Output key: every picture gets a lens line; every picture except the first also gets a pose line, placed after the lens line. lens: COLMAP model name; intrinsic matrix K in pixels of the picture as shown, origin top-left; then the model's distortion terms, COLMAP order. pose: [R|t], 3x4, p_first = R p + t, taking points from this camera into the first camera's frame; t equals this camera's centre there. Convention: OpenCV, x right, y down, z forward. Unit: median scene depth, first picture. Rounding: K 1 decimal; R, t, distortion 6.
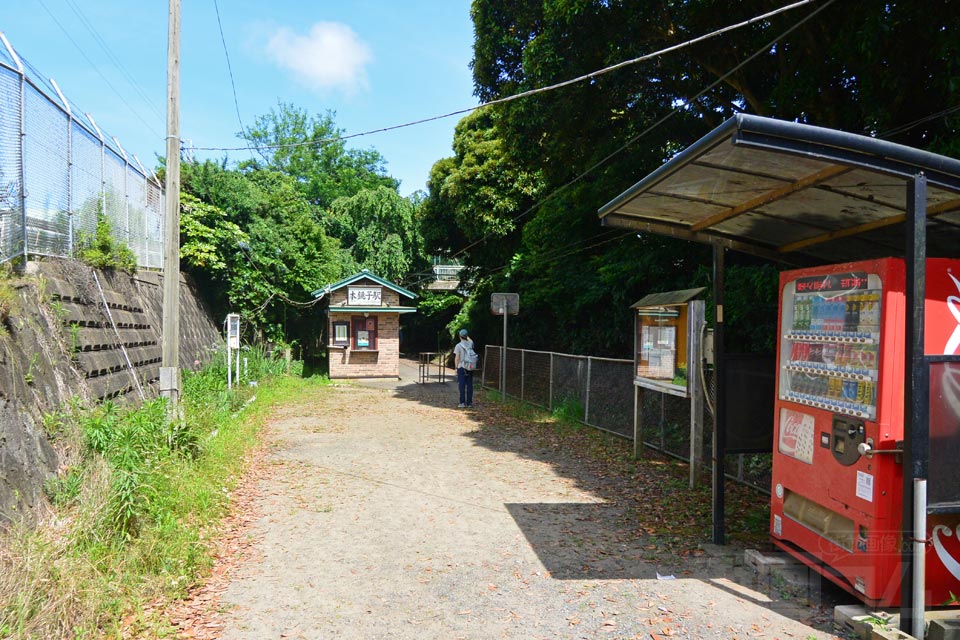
lens RADIAL K [[738.8, 0, 478.0], [0, 738.8, 325.7], [0, 0, 1]] dist [-0.064990, 0.026446]
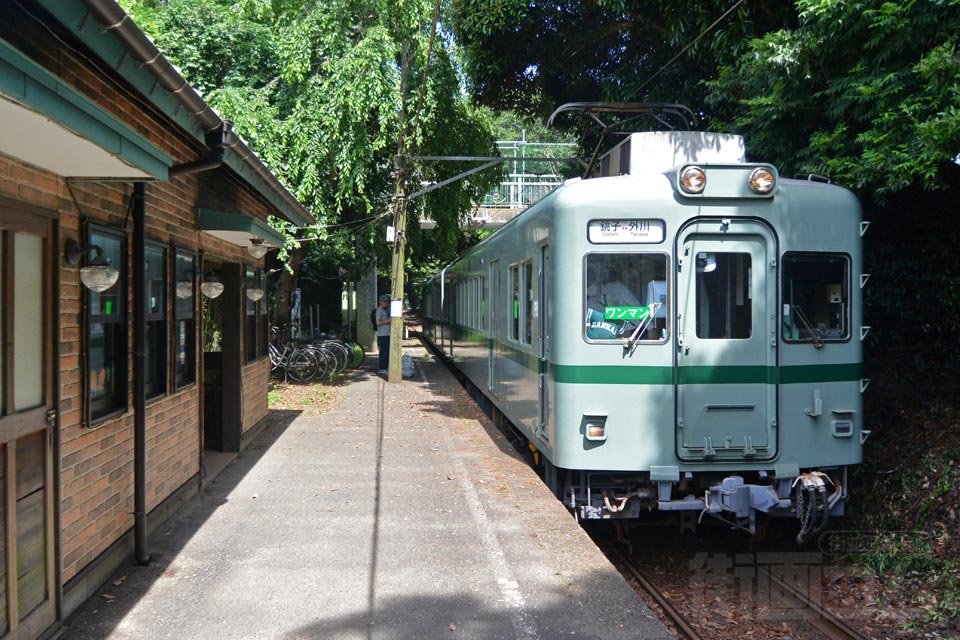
lens RADIAL K [[738.8, 0, 482.5], [0, 738.8, 312.6], [0, 0, 1]] dist [-0.064990, 0.026446]
pose [[0.992156, -0.005242, -0.124894, -0.034219], [0.006485, 0.999933, 0.009548, 0.009137], [0.124836, -0.010283, 0.992124, 1.051625]]
